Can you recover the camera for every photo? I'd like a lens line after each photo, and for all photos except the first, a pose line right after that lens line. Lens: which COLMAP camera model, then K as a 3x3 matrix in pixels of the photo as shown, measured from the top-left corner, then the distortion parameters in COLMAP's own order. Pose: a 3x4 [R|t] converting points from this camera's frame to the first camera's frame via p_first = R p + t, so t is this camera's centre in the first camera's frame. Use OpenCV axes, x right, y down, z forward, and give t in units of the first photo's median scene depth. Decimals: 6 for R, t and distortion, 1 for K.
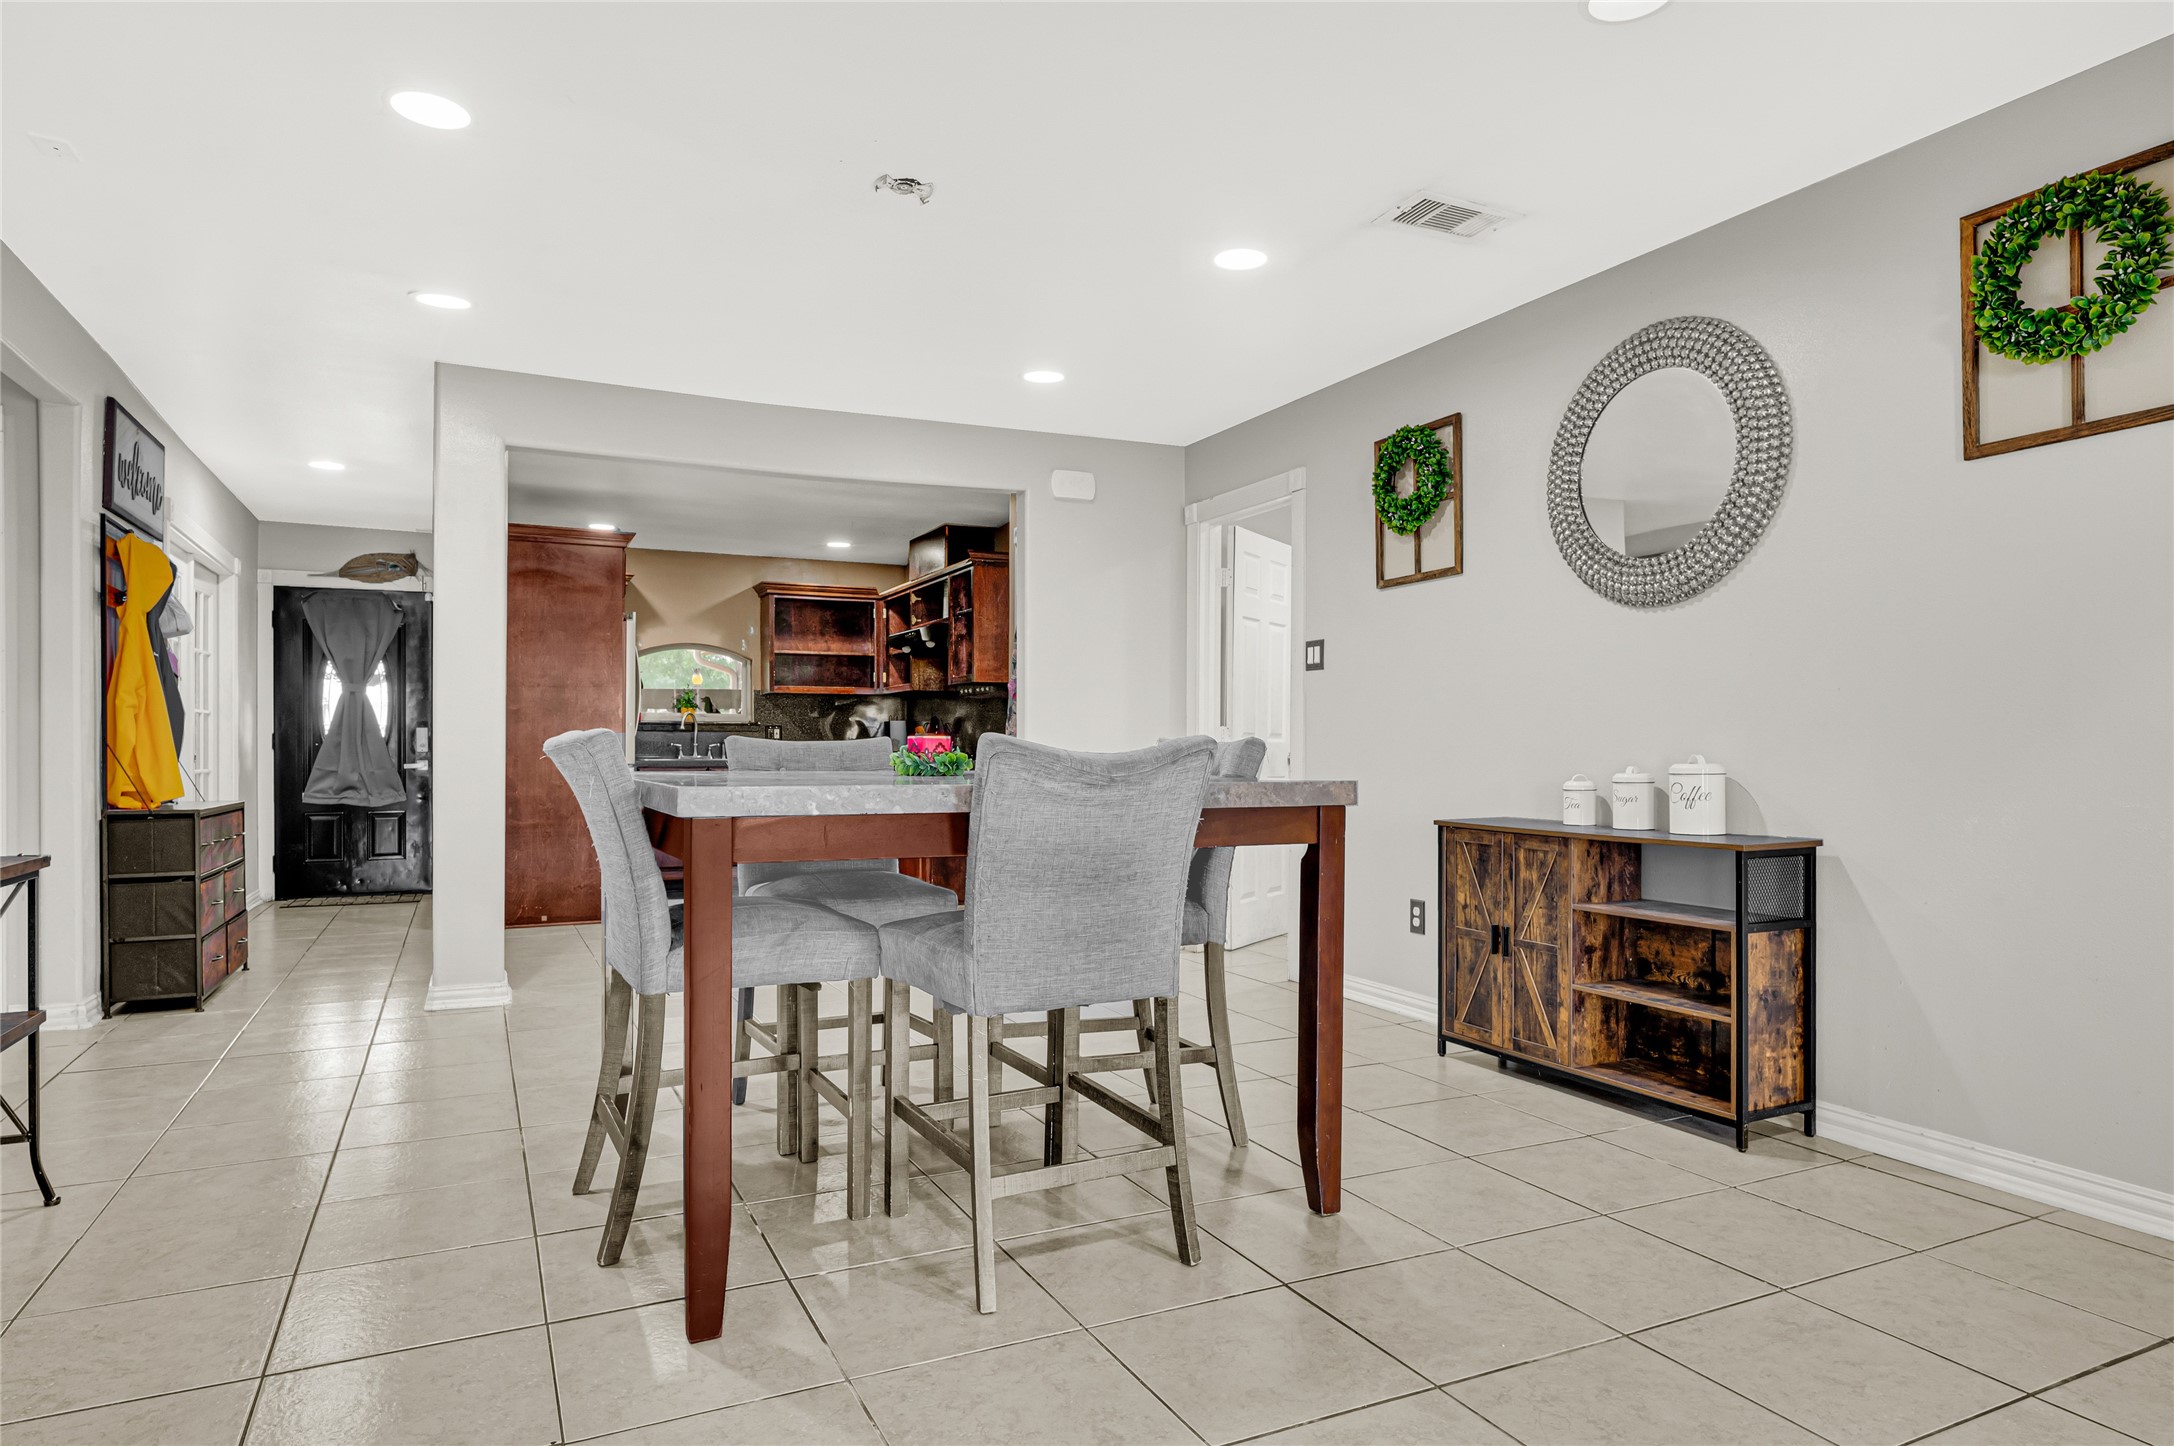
lens RADIAL K [[1268.1, 0, 1087.0], [0, 1268.1, 723.0], [0, 0, 1]] dist [0.001730, -0.000001]
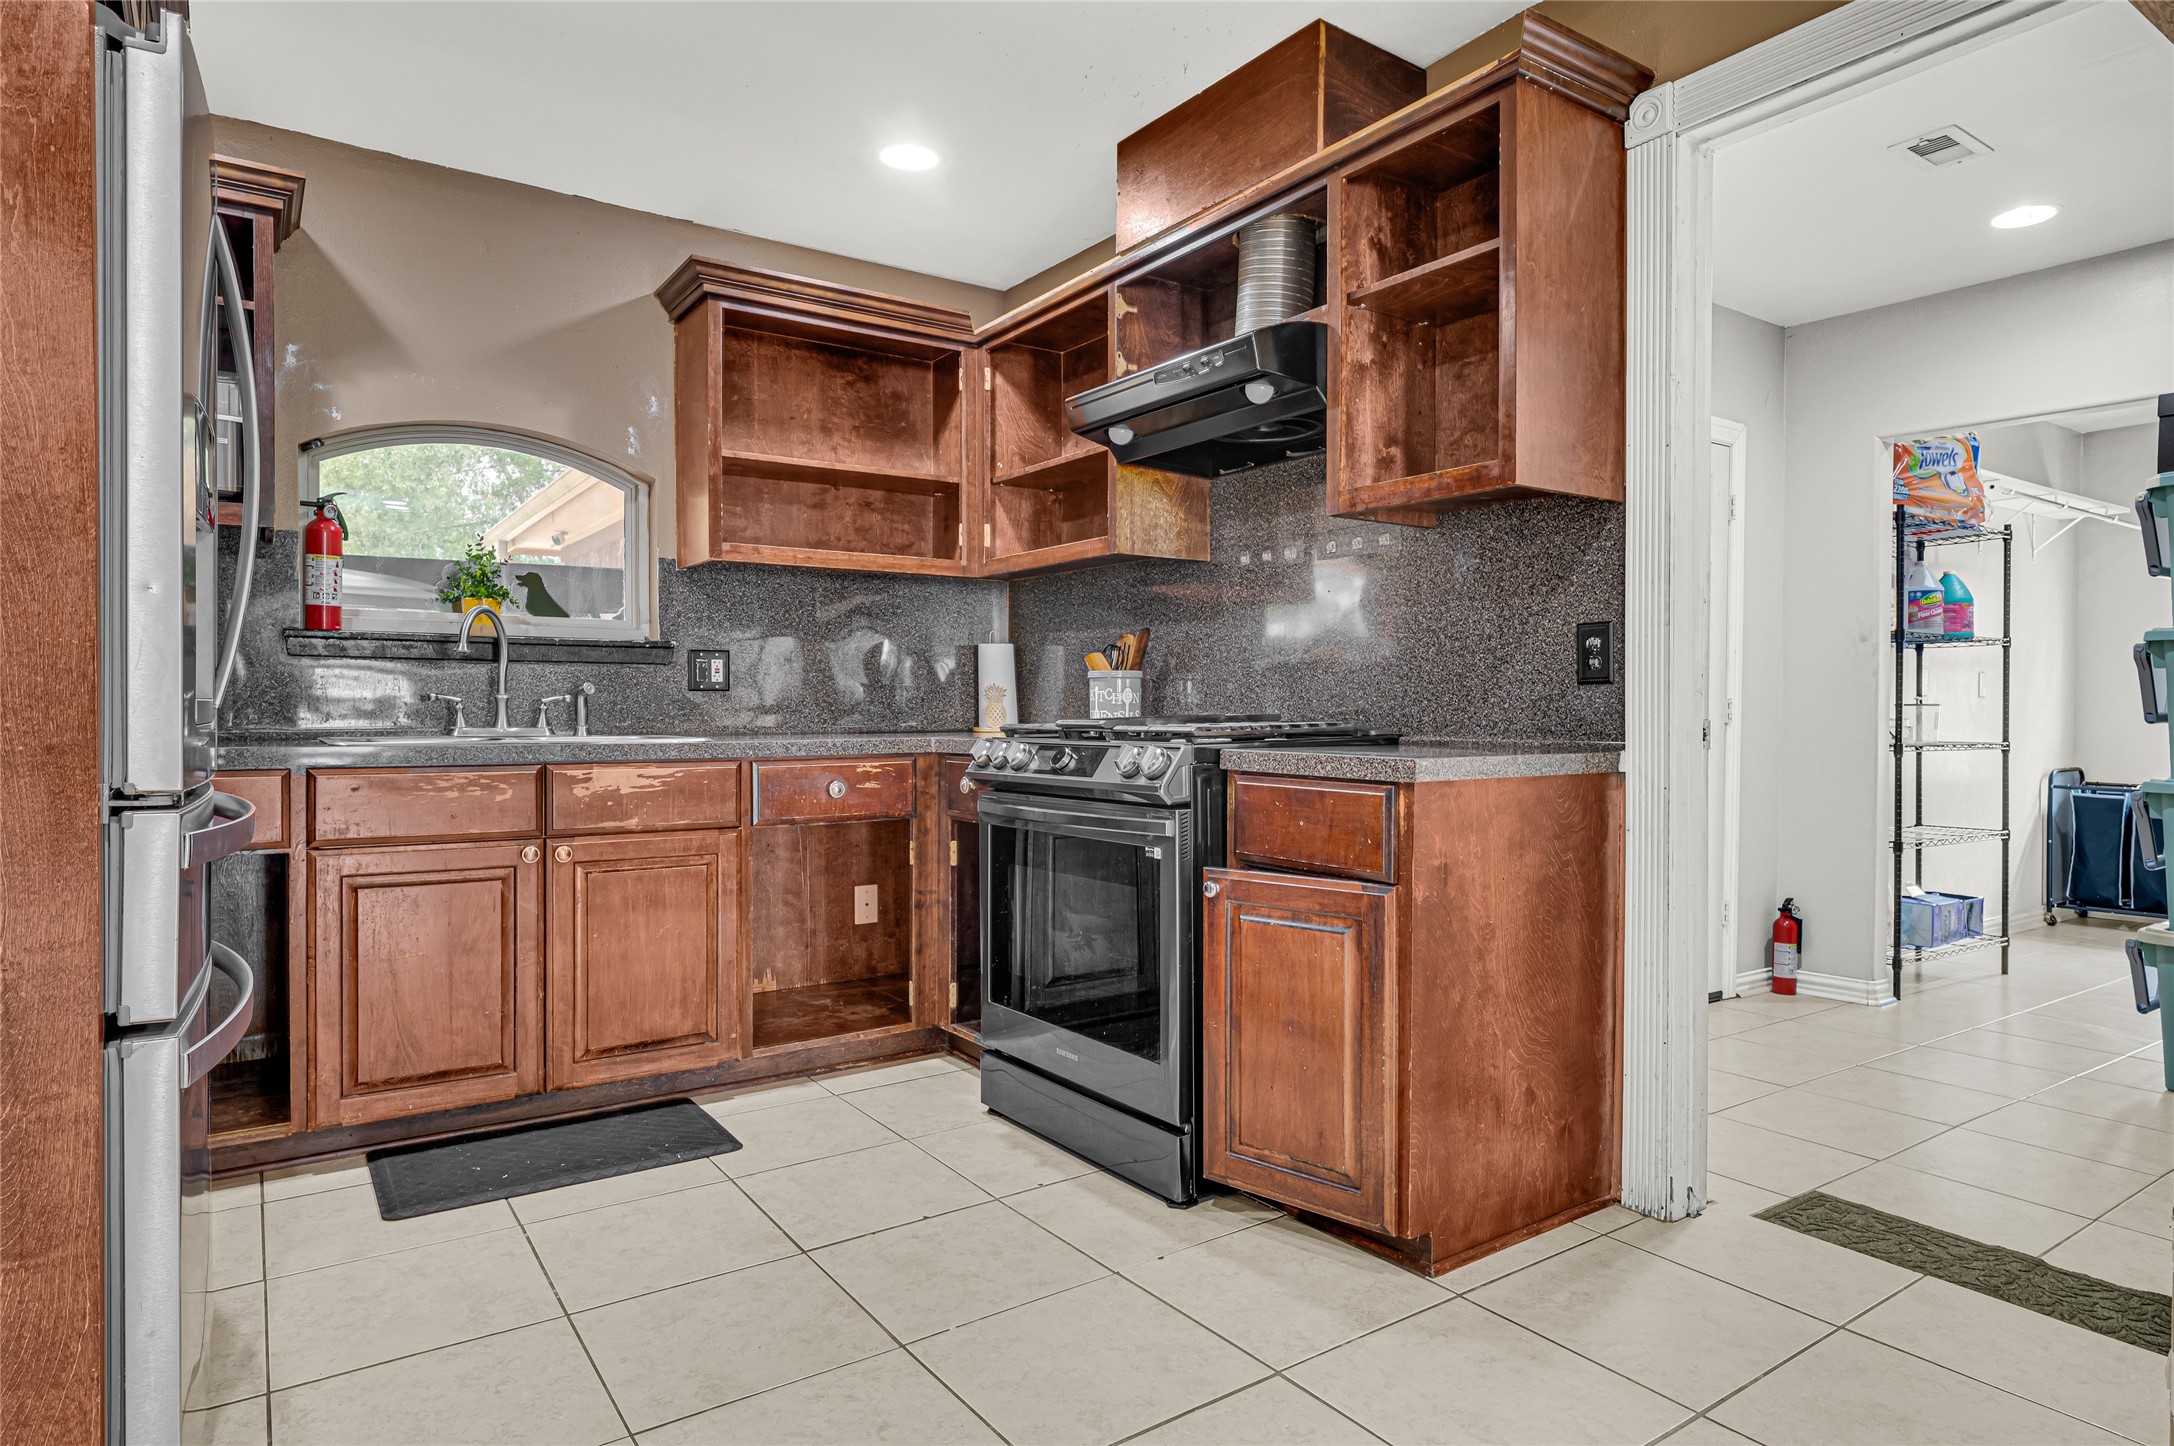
lens RADIAL K [[1226.7, 0, 1087.0], [0, 1226.7, 723.0], [0, 0, 1]] dist [0.000006, 0.000510]
pose [[0.989199, 0.001755, 0.146571, -0.190849], [-0.006879, 0.999382, 0.034465, 0.011093], [-0.146420, -0.035101, 0.988600, 0.615357]]
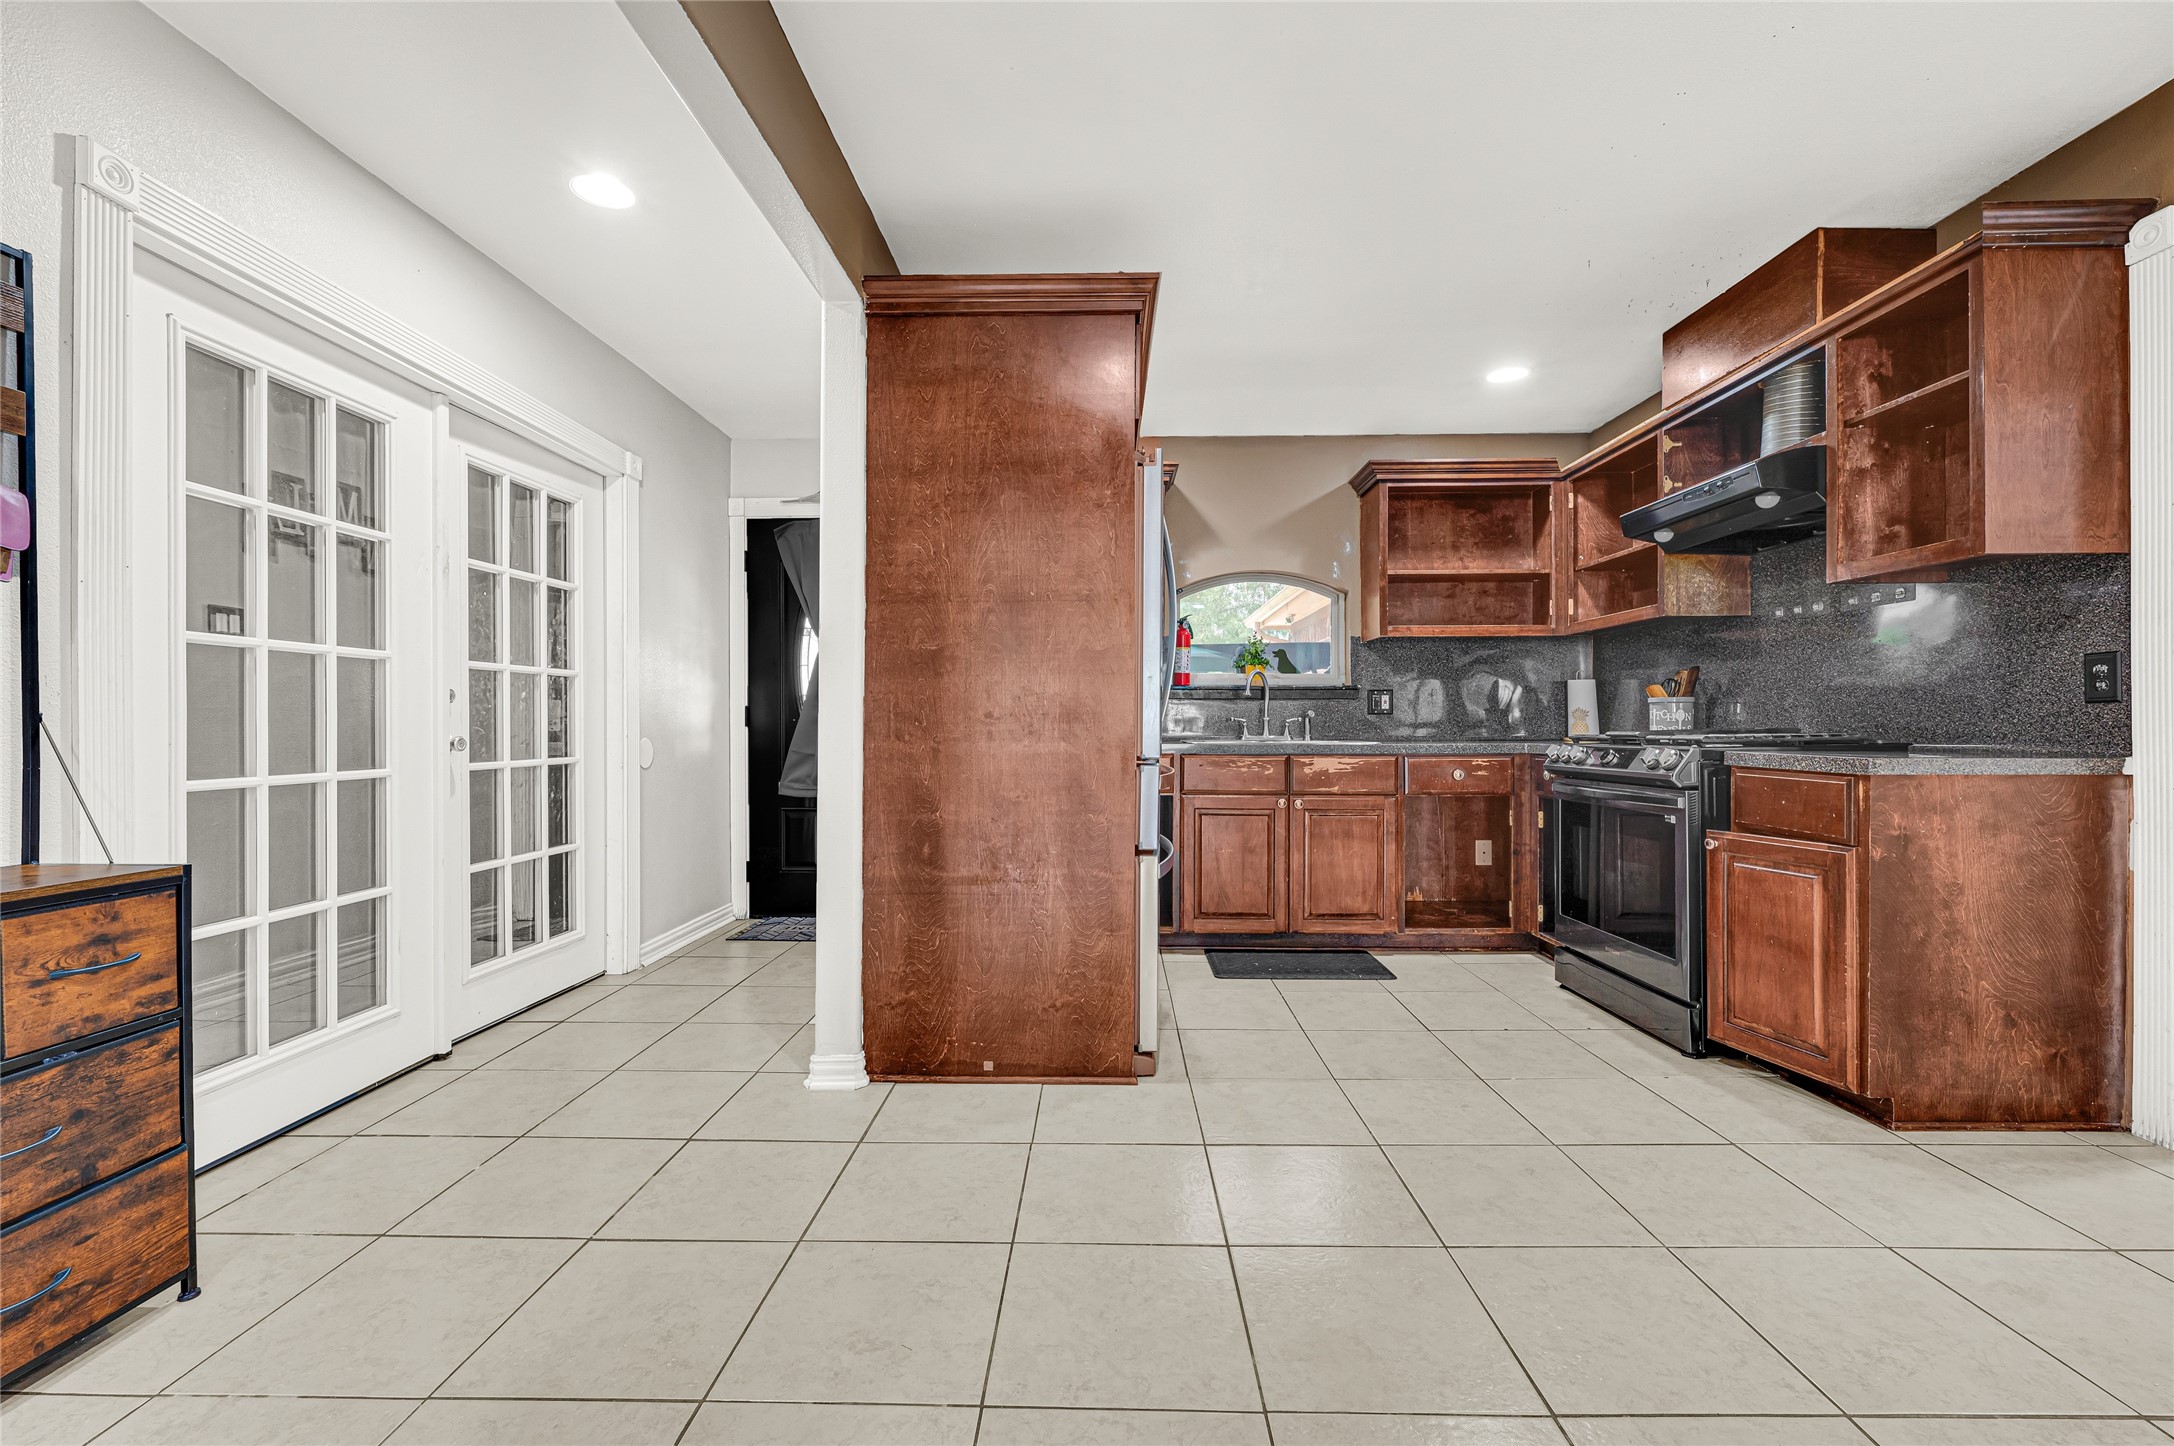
lens RADIAL K [[887.2, 0, 1086.1], [0, 887.2, 727.5], [0, 0, 1]] dist [-0.000591, -0.000027]
pose [[0.886651, 0.002371, -0.462434, -0.173365], [0.009666, 0.999673, 0.023659, 0.009488], [0.462339, -0.025448, 0.886338, 0.530422]]
